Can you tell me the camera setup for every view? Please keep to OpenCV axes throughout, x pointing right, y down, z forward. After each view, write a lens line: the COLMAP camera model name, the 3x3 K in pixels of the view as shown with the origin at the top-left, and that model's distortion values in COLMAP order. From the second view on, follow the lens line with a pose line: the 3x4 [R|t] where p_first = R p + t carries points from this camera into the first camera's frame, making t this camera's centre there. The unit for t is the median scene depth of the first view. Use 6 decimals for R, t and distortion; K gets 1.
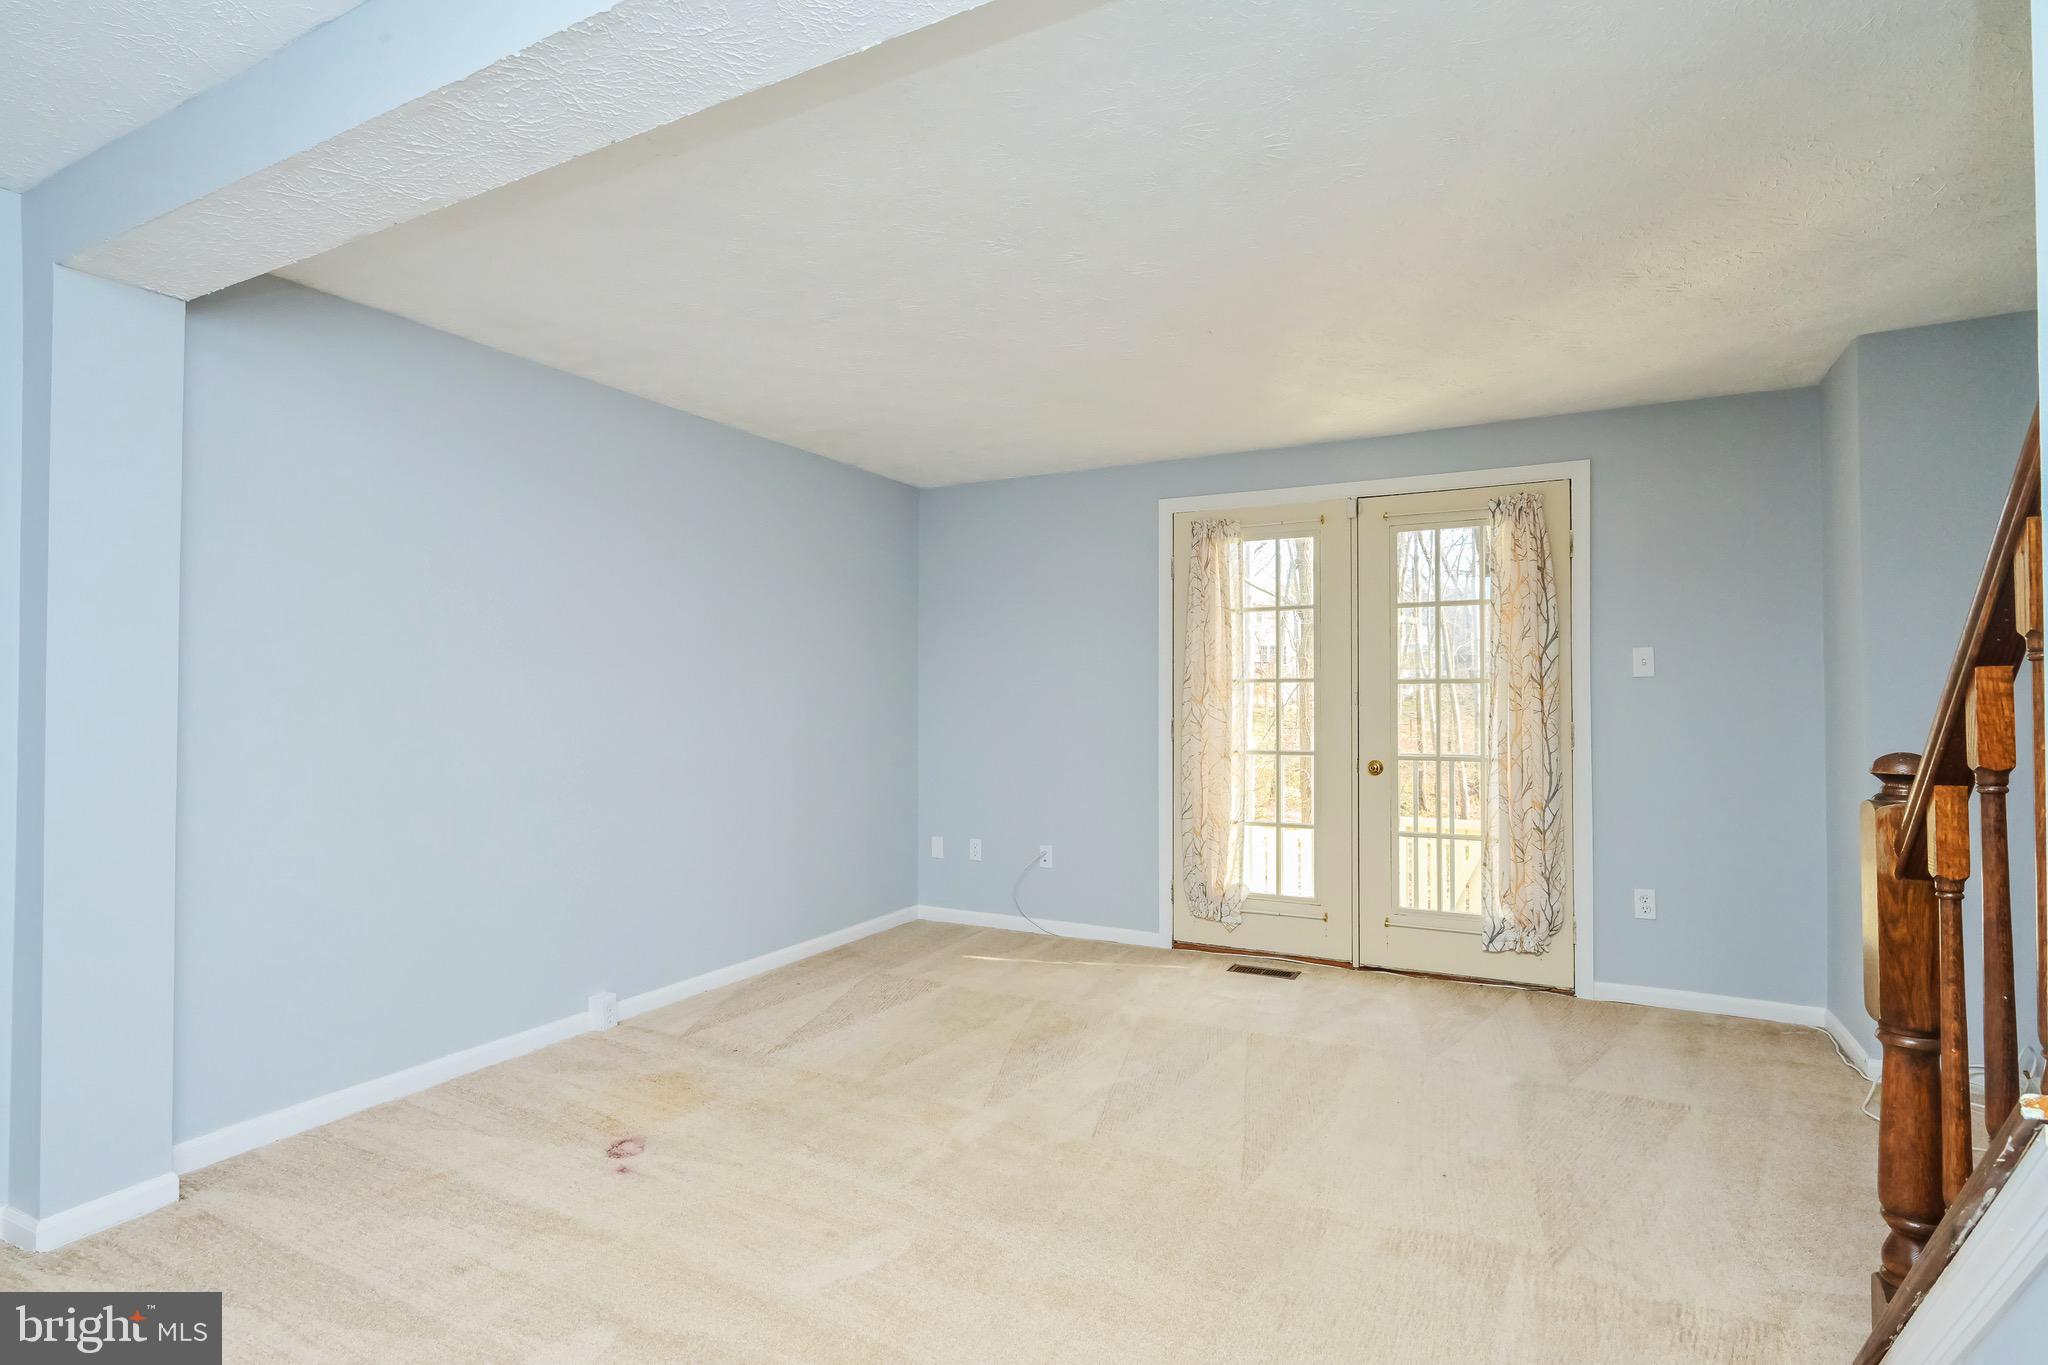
lens RADIAL K [[1000.9, 0, 1034.1], [0, 1000.9, 678.0], [0, 0, 1]] dist [-0.002472, 0.001278]
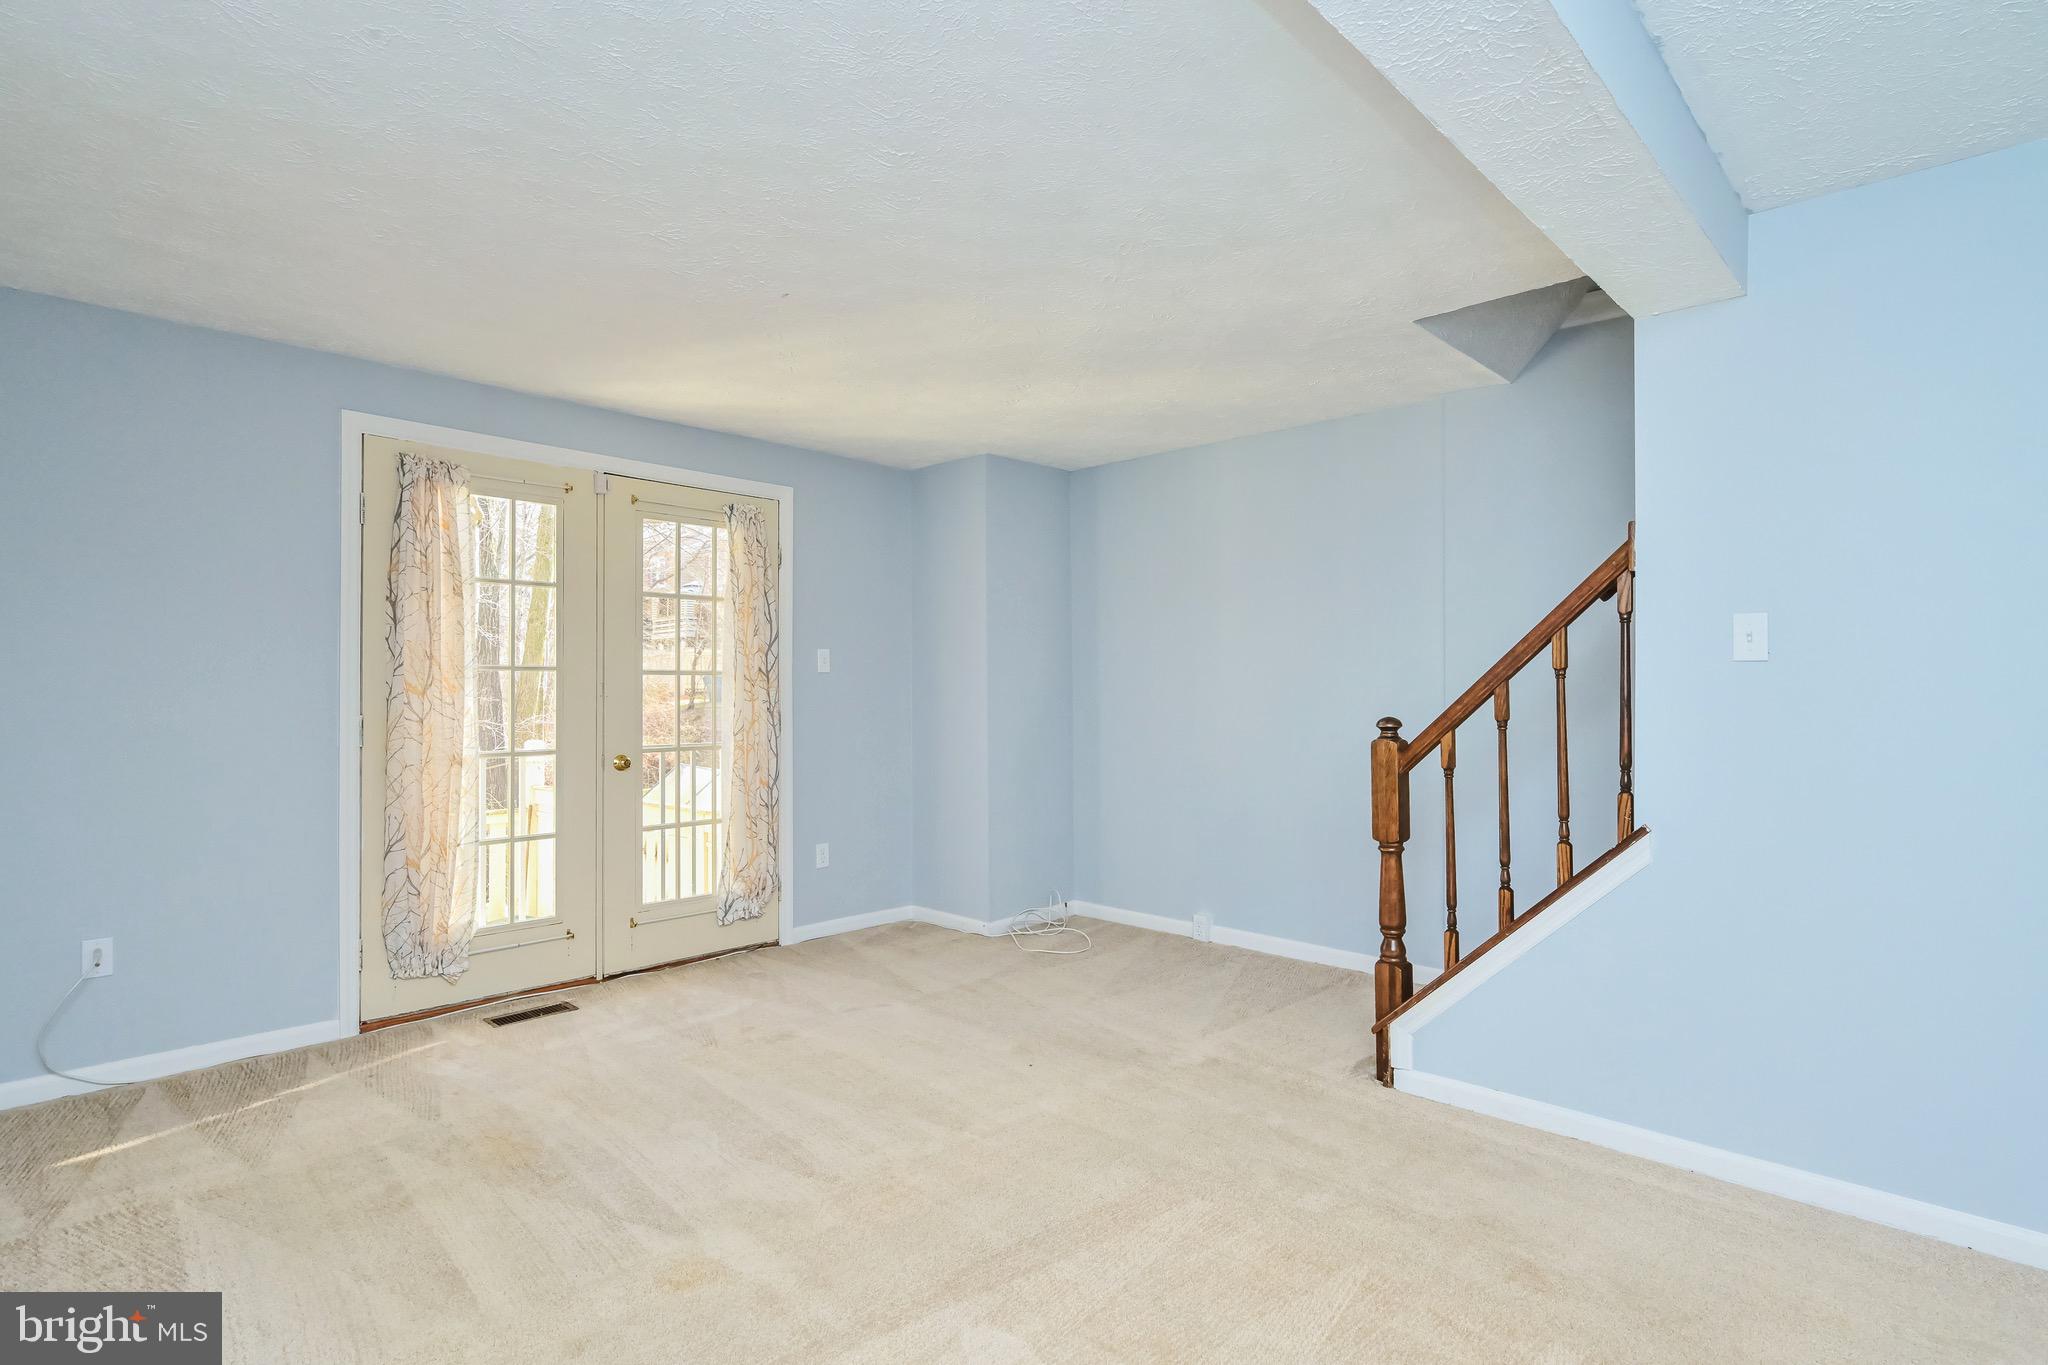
lens RADIAL K [[1000.9, 0, 1027.6], [0, 1000.9, 678.0], [0, 0, 1]] dist [-0.002472, 0.001278]
pose [[0.288452, 0.012442, 0.957413, -0.457181], [-0.021833, 0.999741, -0.006414, 0.007268], [-0.957245, -0.019054, 0.288649, 0.362448]]
